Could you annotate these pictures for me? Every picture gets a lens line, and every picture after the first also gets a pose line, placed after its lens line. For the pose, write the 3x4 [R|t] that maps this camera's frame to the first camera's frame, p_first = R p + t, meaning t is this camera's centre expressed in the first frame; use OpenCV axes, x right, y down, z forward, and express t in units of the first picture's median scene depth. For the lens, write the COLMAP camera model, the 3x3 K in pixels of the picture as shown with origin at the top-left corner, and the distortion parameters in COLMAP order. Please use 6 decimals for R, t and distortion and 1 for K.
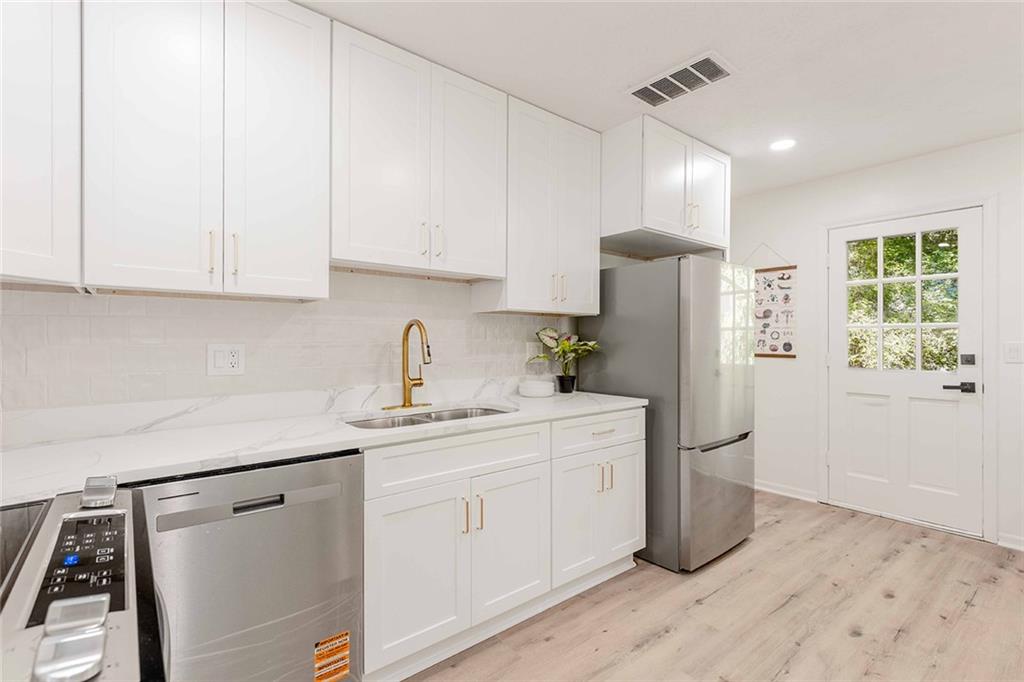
lens RADIAL K [[471.6, 0, 513.4], [0, 471.6, 343.5], [0, 0, 1]] dist [0.003082, 0.000755]
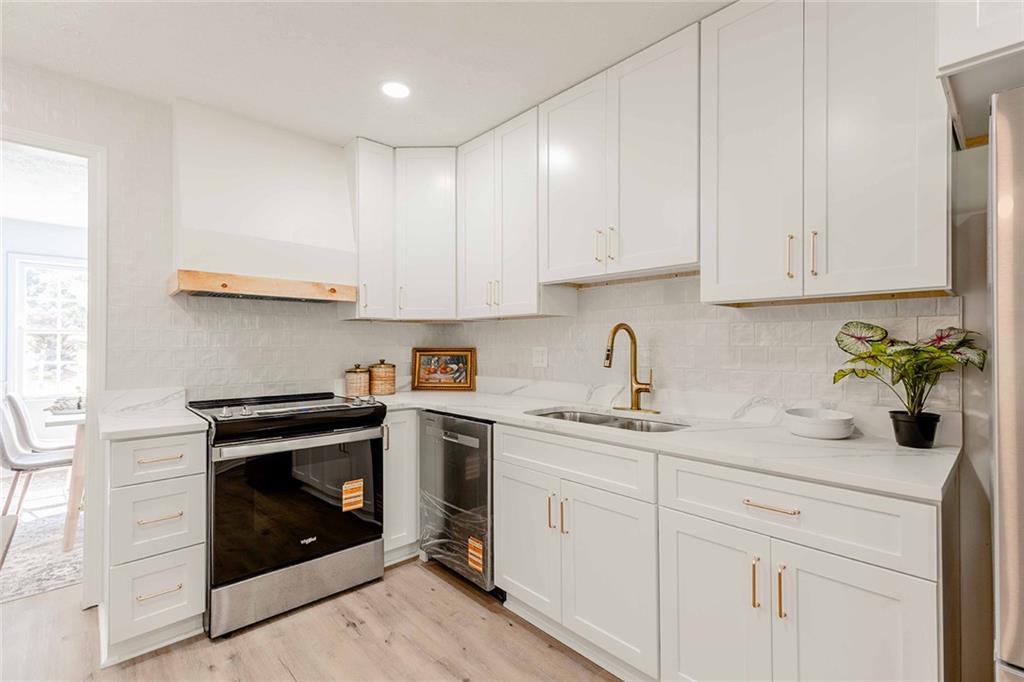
lens RADIAL K [[462.3, 0, 513.6], [0, 462.3, 343.5], [0, 0, 1]] dist [0.004405, 0.000229]
pose [[0.068647, -0.000387, -0.997641, 0.615082], [-0.002314, 0.999997, -0.000547, -0.005728], [0.997638, 0.002346, 0.068645, 0.560543]]
